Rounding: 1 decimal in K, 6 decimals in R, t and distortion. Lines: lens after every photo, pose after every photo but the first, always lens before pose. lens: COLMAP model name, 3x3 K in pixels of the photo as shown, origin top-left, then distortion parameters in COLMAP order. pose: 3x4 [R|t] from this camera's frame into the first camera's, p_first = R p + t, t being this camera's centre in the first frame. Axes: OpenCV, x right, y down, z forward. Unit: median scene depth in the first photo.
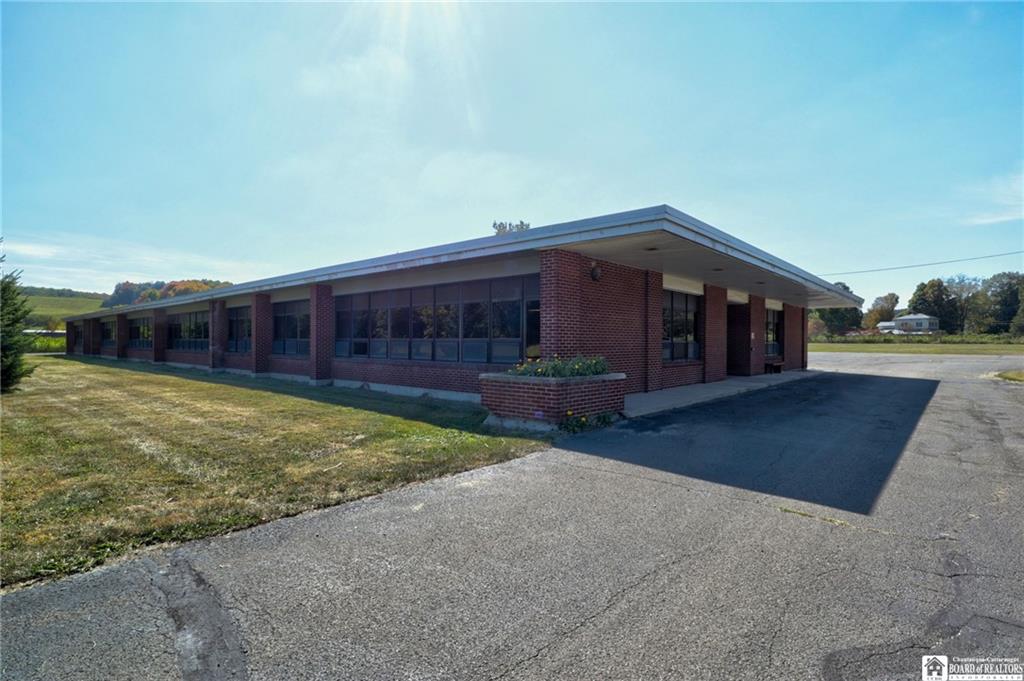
lens RADIAL K [[507.4, 0, 513.1], [0, 507.4, 344.2], [0, 0, 1]] dist [-0.016721, 0.003311]
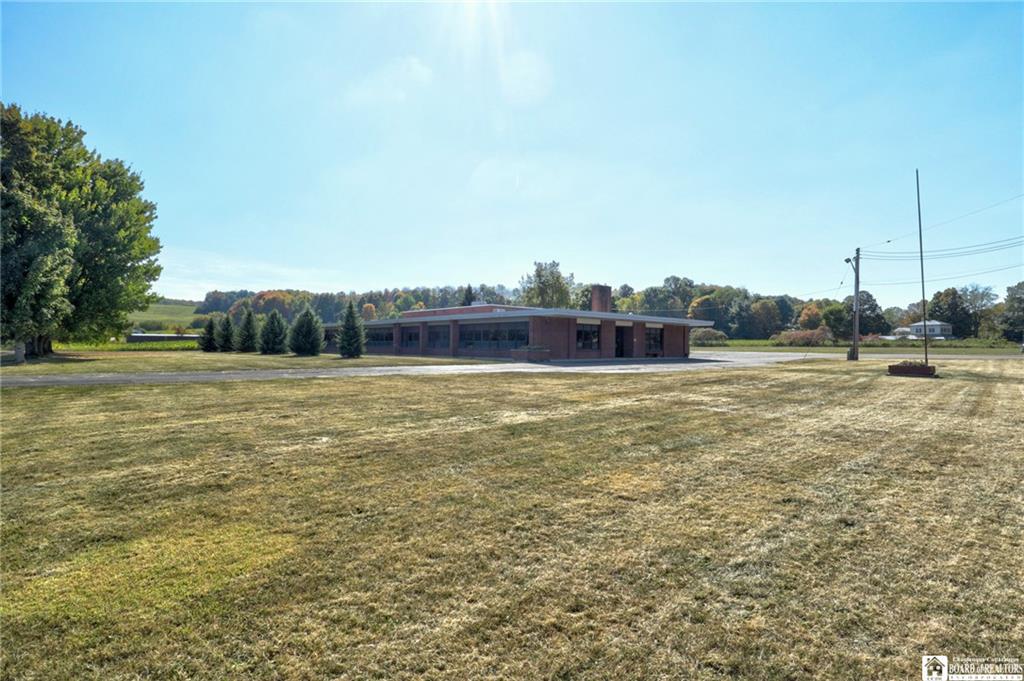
lens RADIAL K [[507.4, 0, 516.2], [0, 507.4, 340.3], [0, 0, 1]] dist [-0.016721, 0.003311]
pose [[0.994982, 0.002397, -0.100025, 0.026207], [-0.003961, 0.999873, -0.015441, 0.003471], [0.099976, 0.015759, 0.994865, -0.210715]]
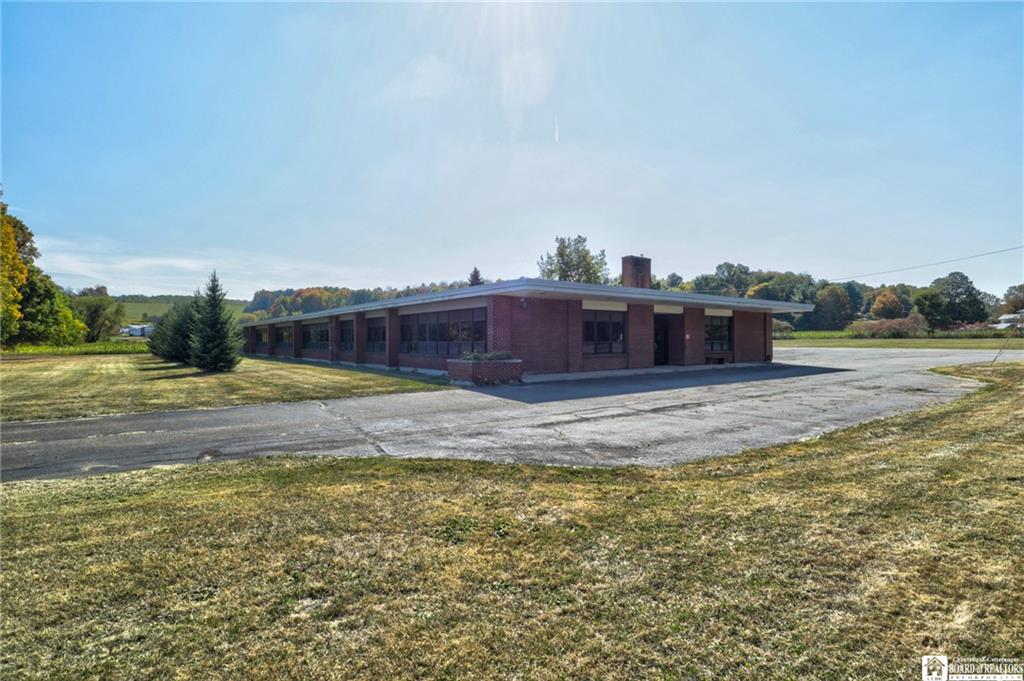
lens RADIAL K [[507.4, 0, 520.4], [0, 507.4, 341.2], [0, 0, 1]] dist [-0.016721, 0.003311]
pose [[0.983222, -0.008462, -0.182216, 0.043315], [0.008083, 0.999963, -0.002823, -0.000576], [0.182233, 0.001303, 0.983254, -0.070466]]
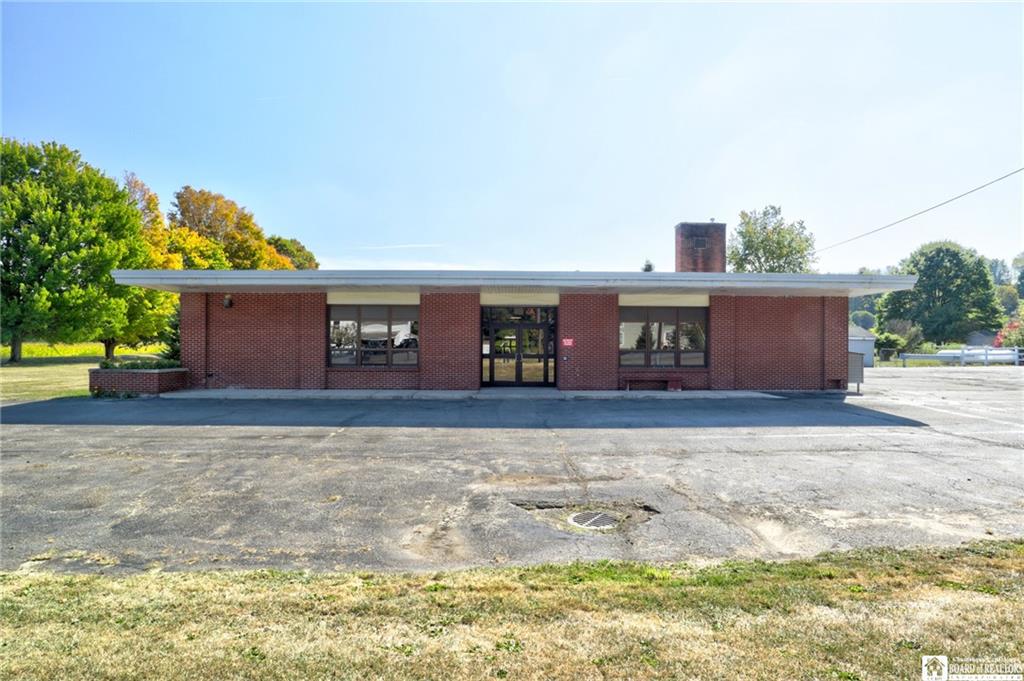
lens RADIAL K [[507.4, 0, 513.9], [0, 507.4, 343.0], [0, 0, 1]] dist [-0.016721, 0.003311]
pose [[0.674082, -0.007980, -0.738614, 0.163000], [-0.002099, 0.999917, -0.012719, -0.000592], [0.738654, 0.010124, 0.674009, 0.056872]]
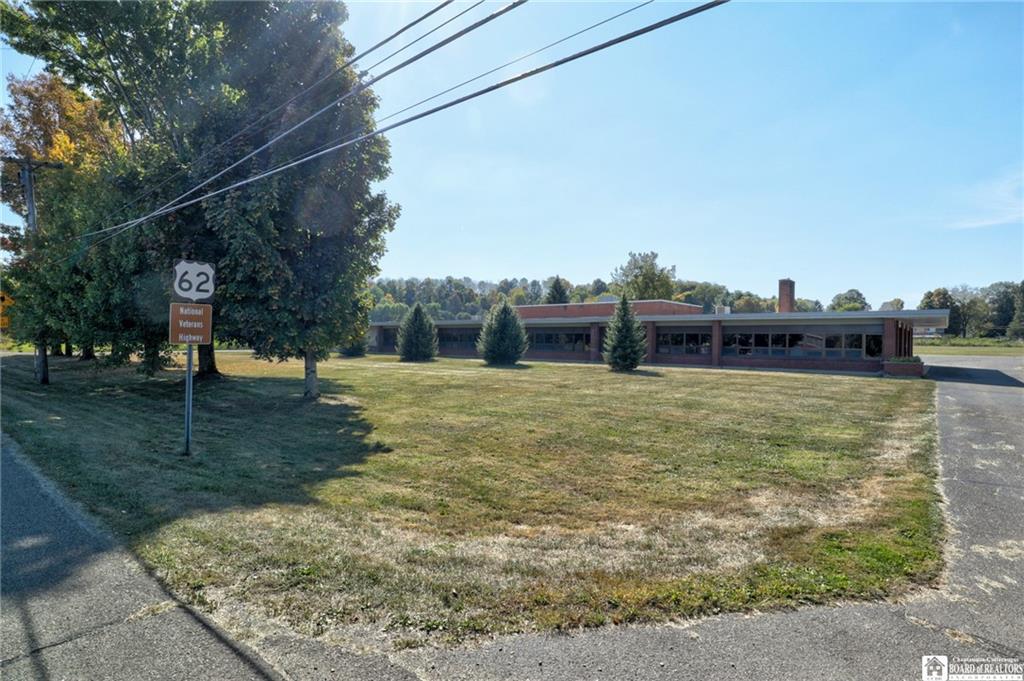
lens RADIAL K [[507.4, 0, 514.8], [0, 507.4, 343.7], [0, 0, 1]] dist [-0.016721, 0.003311]
pose [[0.999864, 0.006825, 0.015015, -0.165460], [-0.006876, 0.999971, 0.003344, -0.003185], [-0.014992, -0.003447, 0.999882, -0.140138]]
